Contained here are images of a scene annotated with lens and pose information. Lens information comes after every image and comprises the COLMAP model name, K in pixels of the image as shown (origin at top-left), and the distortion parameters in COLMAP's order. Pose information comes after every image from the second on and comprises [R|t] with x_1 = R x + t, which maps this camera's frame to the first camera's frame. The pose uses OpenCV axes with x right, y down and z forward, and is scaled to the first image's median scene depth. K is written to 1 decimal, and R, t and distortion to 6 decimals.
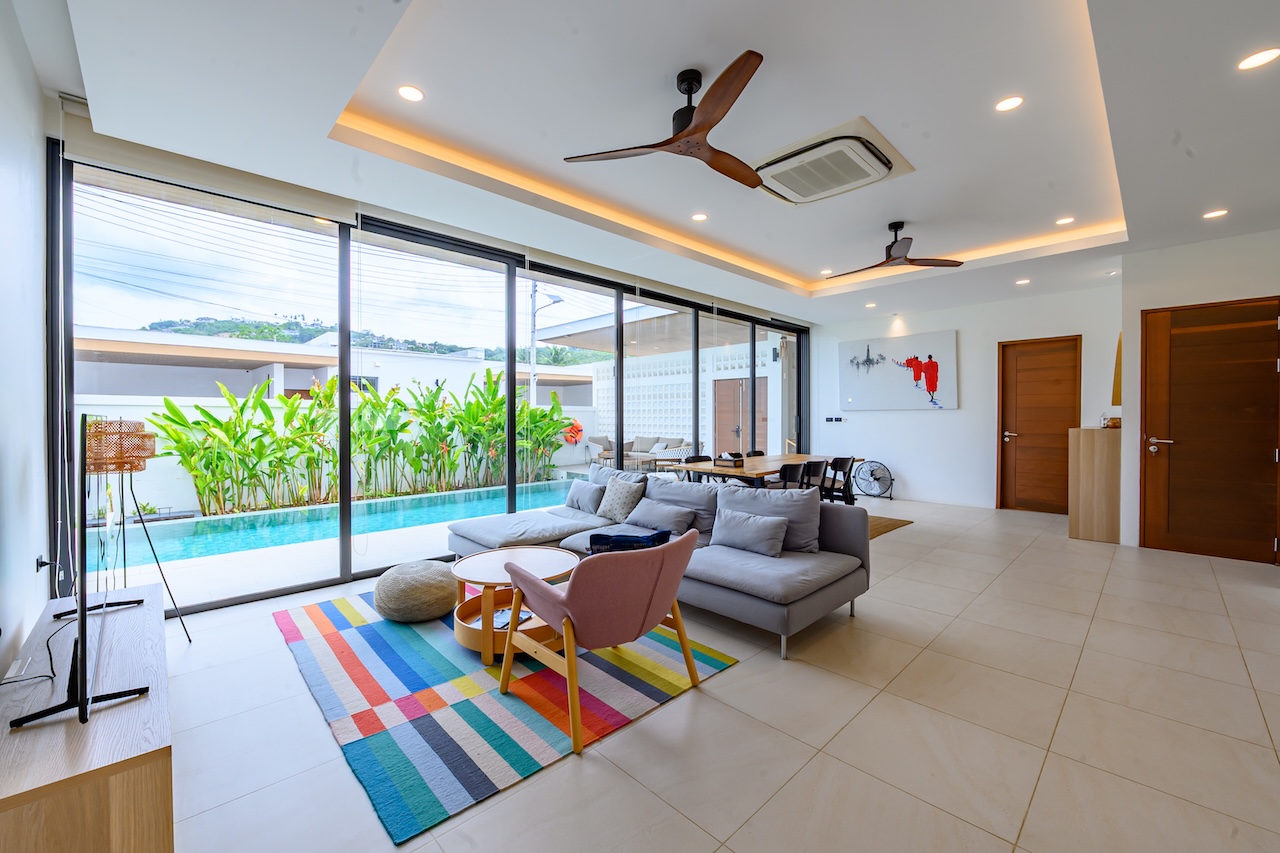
lens RADIAL K [[507.8, 0, 636.0], [0, 507.8, 420.3], [0, 0, 1]] dist [-0.006444, -0.000208]
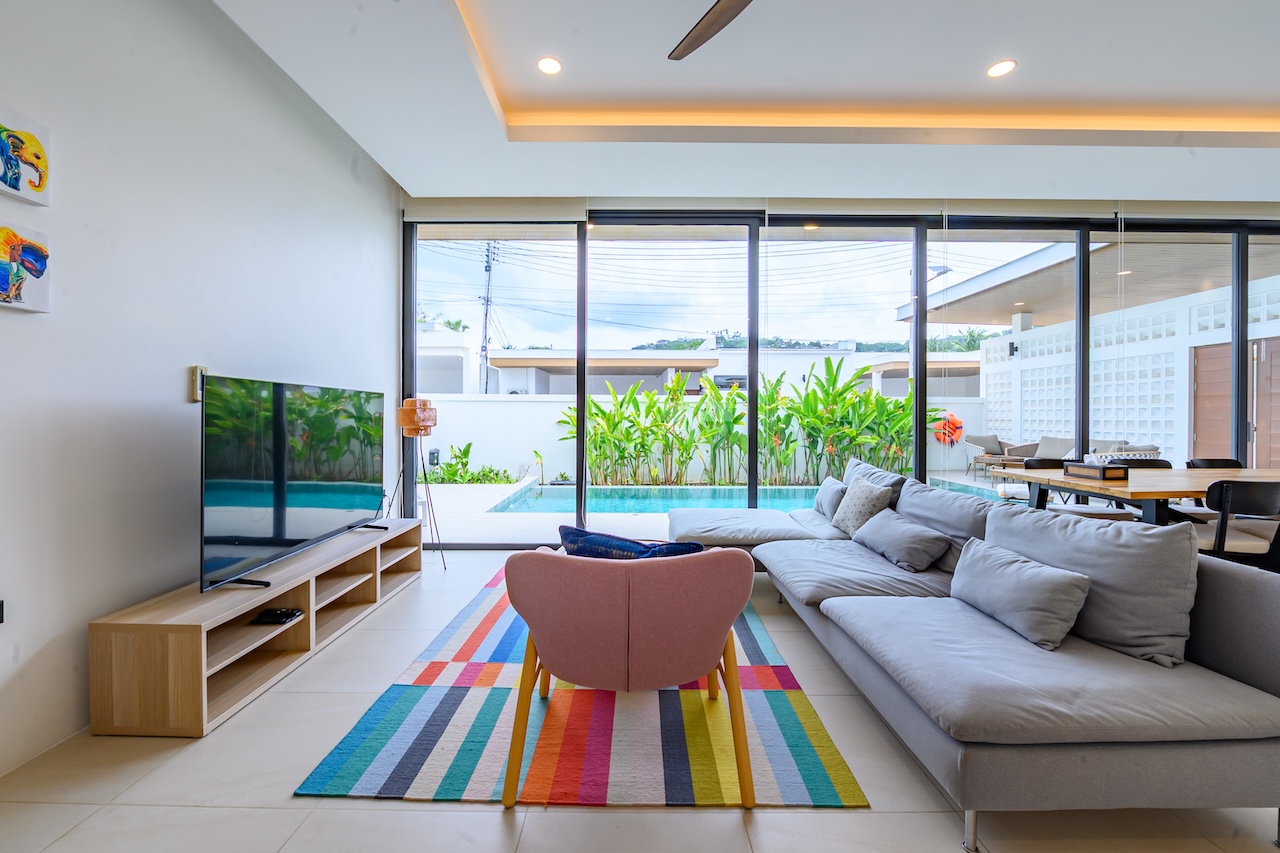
lens RADIAL K [[506.9, 0, 633.3], [0, 506.9, 421.2], [0, 0, 1]] dist [-0.011743, -0.000339]
pose [[0.720754, 0.008119, -0.693144, 0.124513], [-0.006421, 0.999967, 0.005037, 0.016596], [0.693162, 0.000820, 0.720782, 0.134555]]
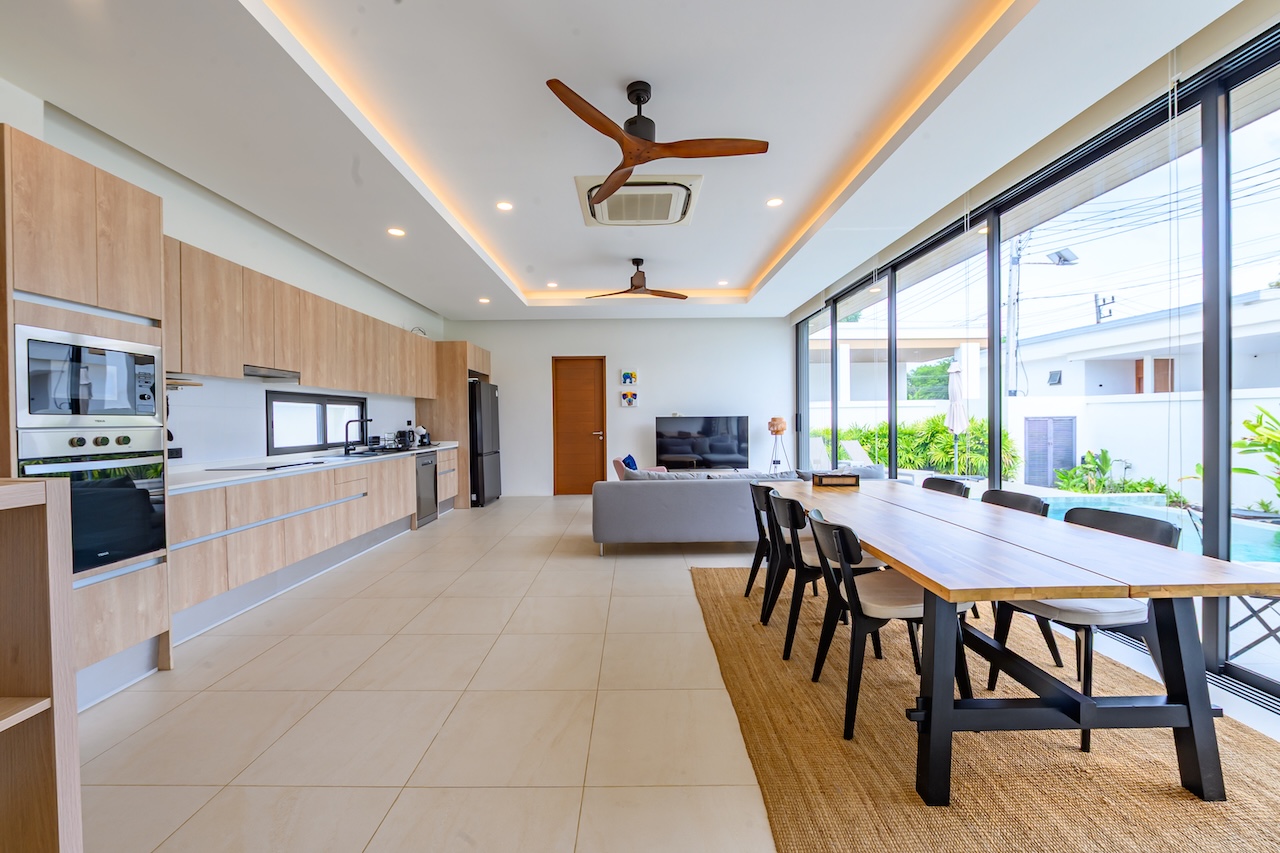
lens RADIAL K [[503.9, 0, 637.9], [0, 503.9, 425.6], [0, 0, 1]] dist [-0.009748, -0.000270]
pose [[-0.688387, 0.015572, -0.725176, 0.532219], [0.008866, 0.999875, 0.013054, 0.001902], [0.725289, 0.002557, -0.688440, 0.790021]]
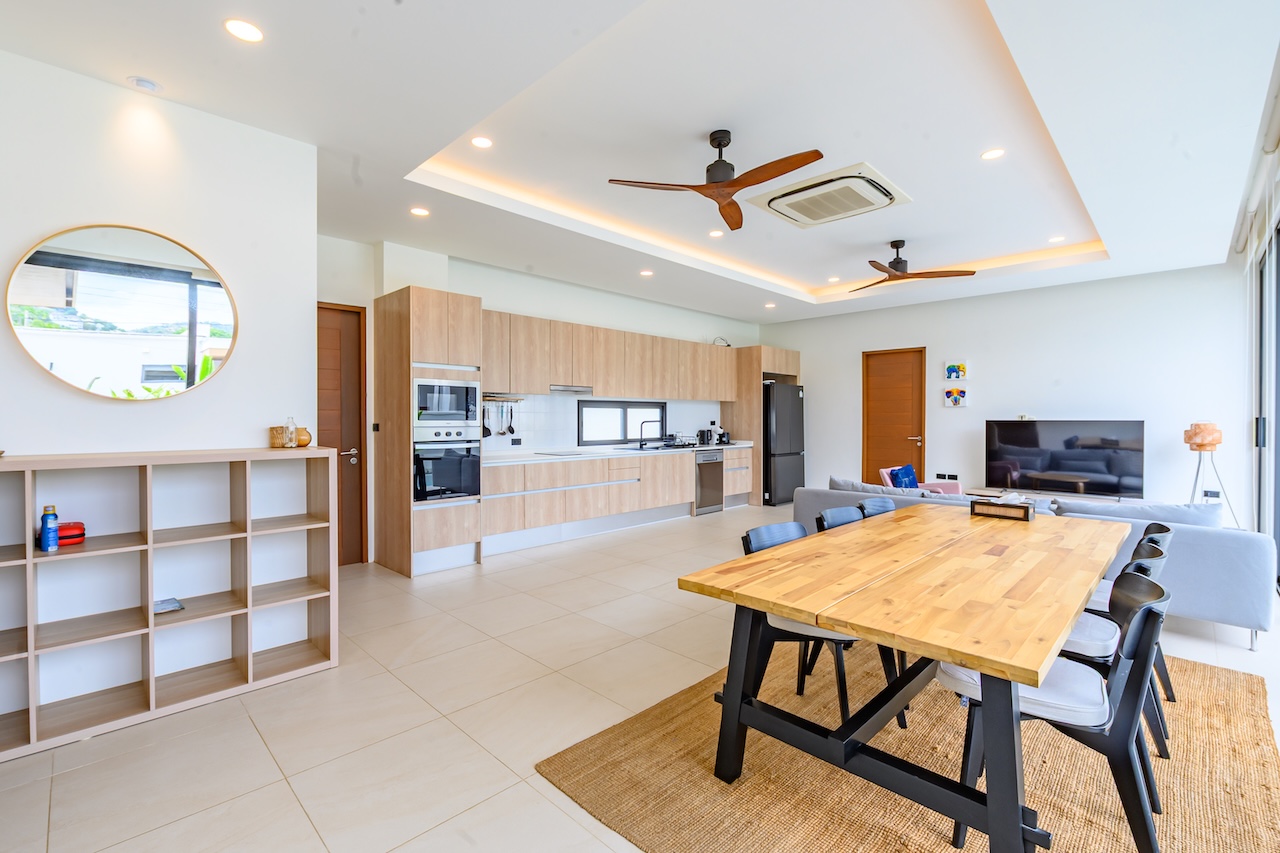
lens RADIAL K [[564.0, 0, 633.5], [0, 564.0, 423.0], [0, 0, 1]] dist [-0.000594, -0.000136]
pose [[-0.999697, -0.000172, -0.024611, 0.364090], [-0.000449, 0.999936, 0.011266, -0.006607], [0.024607, 0.011273, -0.999634, 0.981101]]
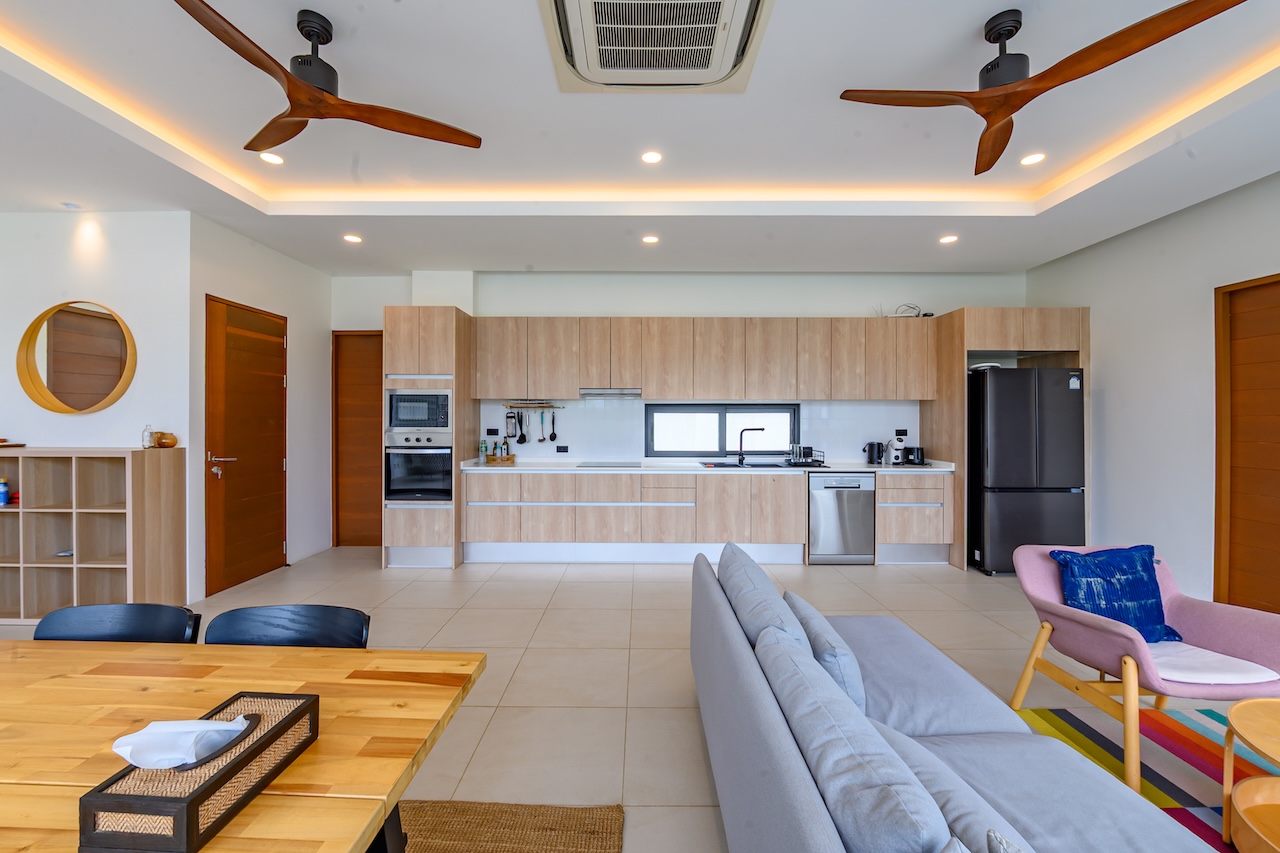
lens RADIAL K [[507.8, 0, 636.0], [0, 507.8, 420.3], [0, 0, 1]] dist [-0.006444, -0.000208]
pose [[-0.716558, -0.000561, 0.697527, -0.009172], [-0.000632, 1.000000, 0.000155, -0.010211], [-0.697527, -0.000329, -0.716558, 0.634054]]
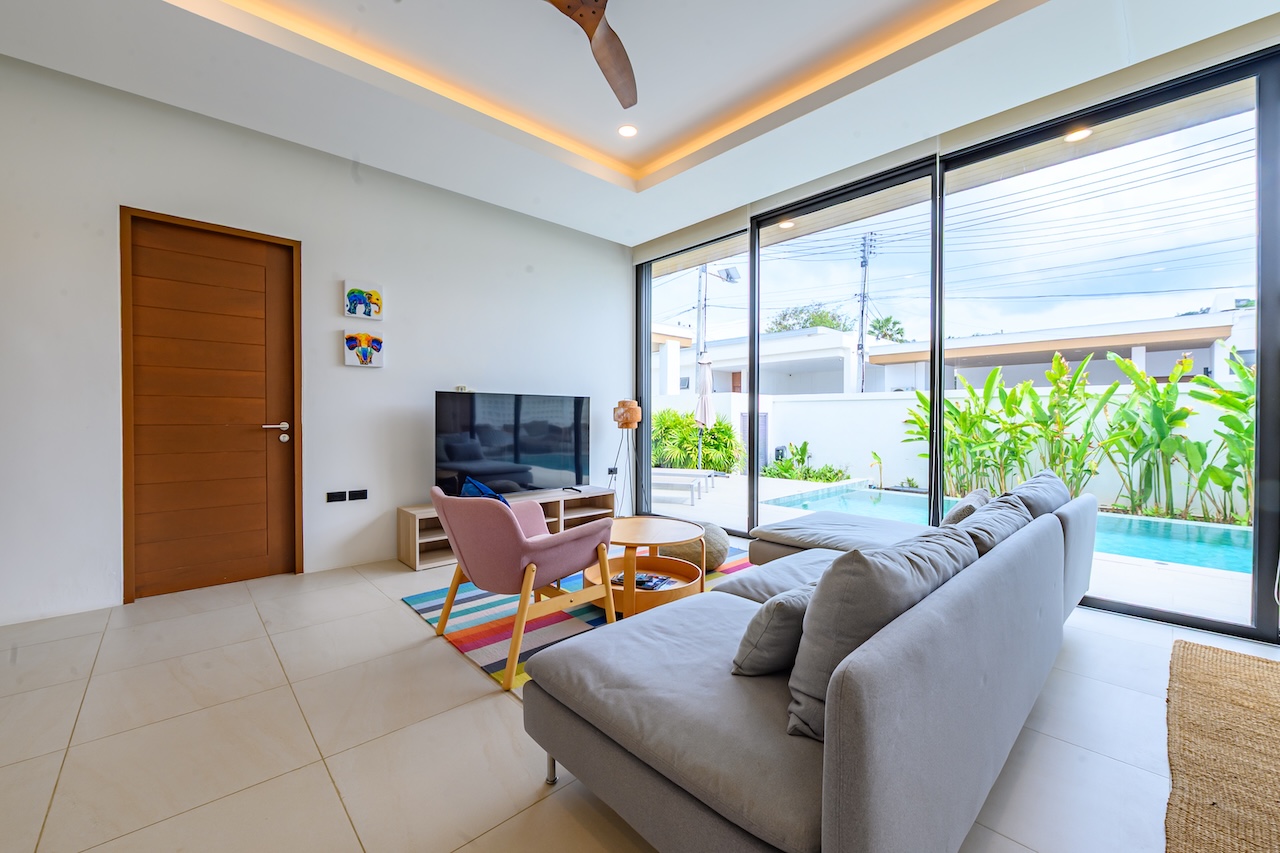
lens RADIAL K [[503.9, 0, 637.9], [0, 503.9, 425.6], [0, 0, 1]] dist [-0.009748, -0.000270]
pose [[-0.016005, 0.016004, -0.999744, 0.270092], [-0.005528, 0.999855, 0.016095, 0.020483], [0.999857, 0.005784, -0.015915, 0.353078]]
